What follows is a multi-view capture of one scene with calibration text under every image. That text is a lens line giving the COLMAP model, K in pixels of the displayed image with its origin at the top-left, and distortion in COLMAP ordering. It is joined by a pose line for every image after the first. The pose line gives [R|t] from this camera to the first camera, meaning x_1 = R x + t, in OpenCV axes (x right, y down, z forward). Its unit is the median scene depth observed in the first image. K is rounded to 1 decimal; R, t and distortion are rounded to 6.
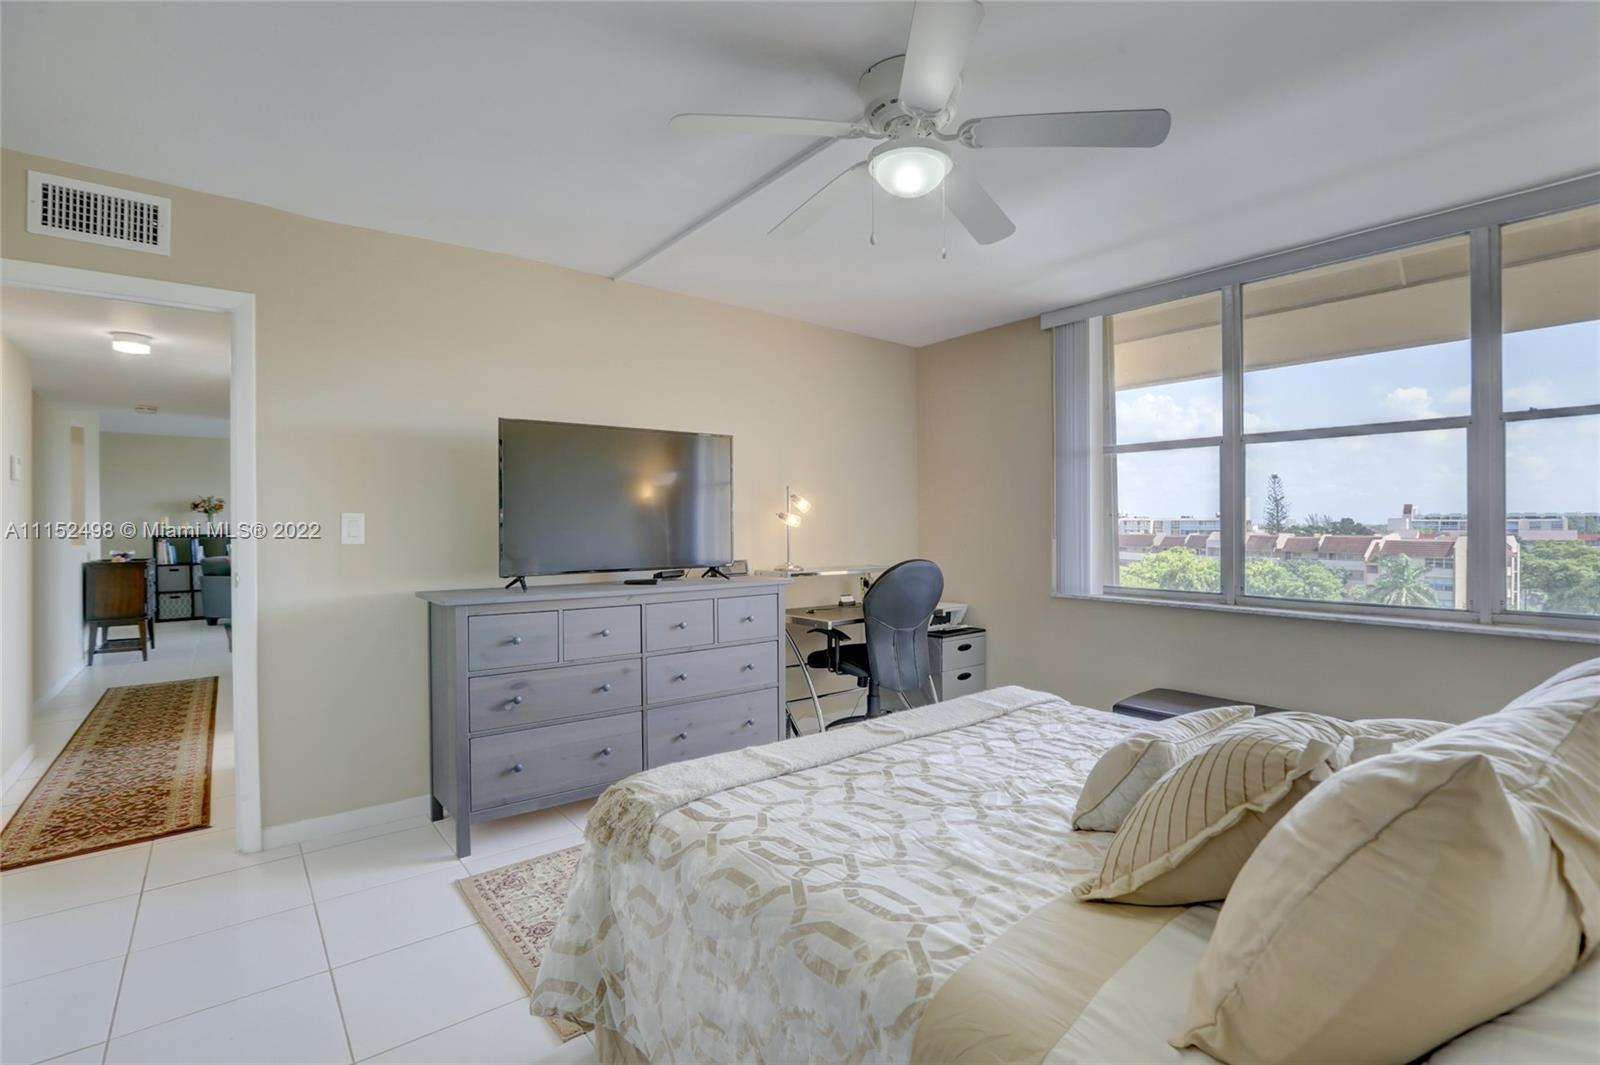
lens RADIAL K [[735.6, 0, 811.4], [0, 735.6, 523.5], [0, 0, 1]] dist [-0.017943, -0.000166]
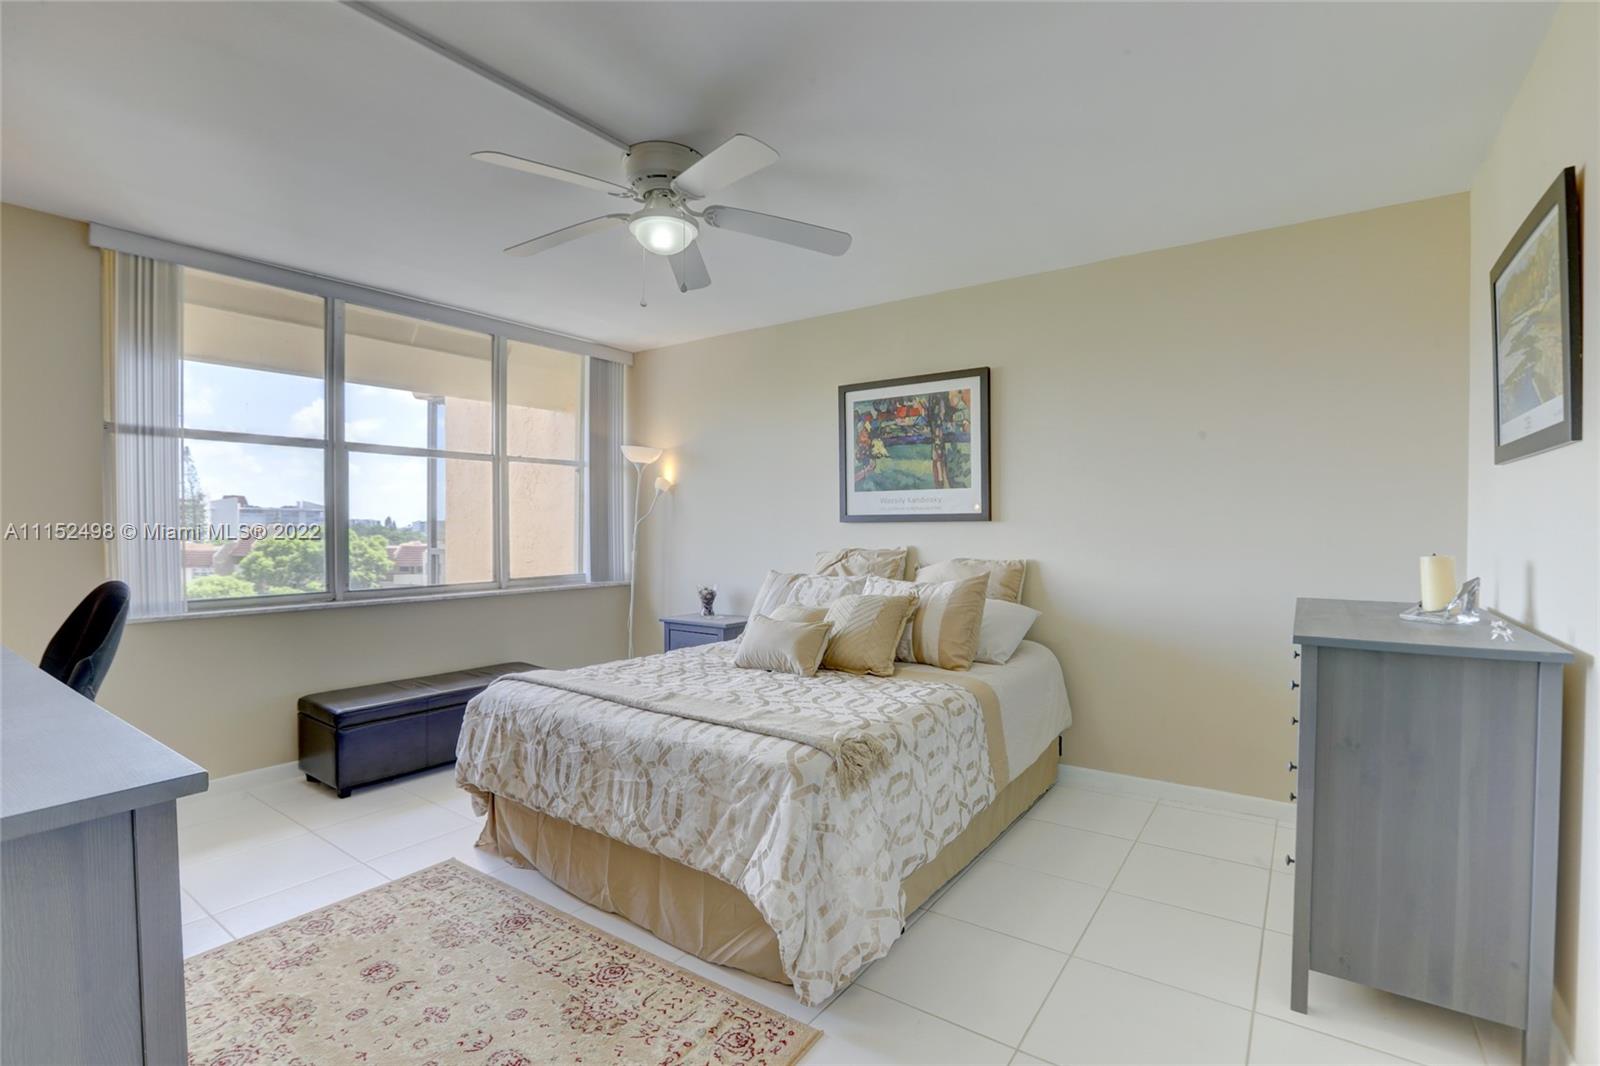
lens RADIAL K [[740.1, 0, 809.8], [0, 740.1, 535.5], [0, 0, 1]] dist [-0.015770, -0.000224]
pose [[-0.275594, -0.006906, 0.961249, -0.628840], [0.004196, 0.999956, 0.008387, 0.009573], [-0.961265, 0.006345, -0.275553, 0.630236]]
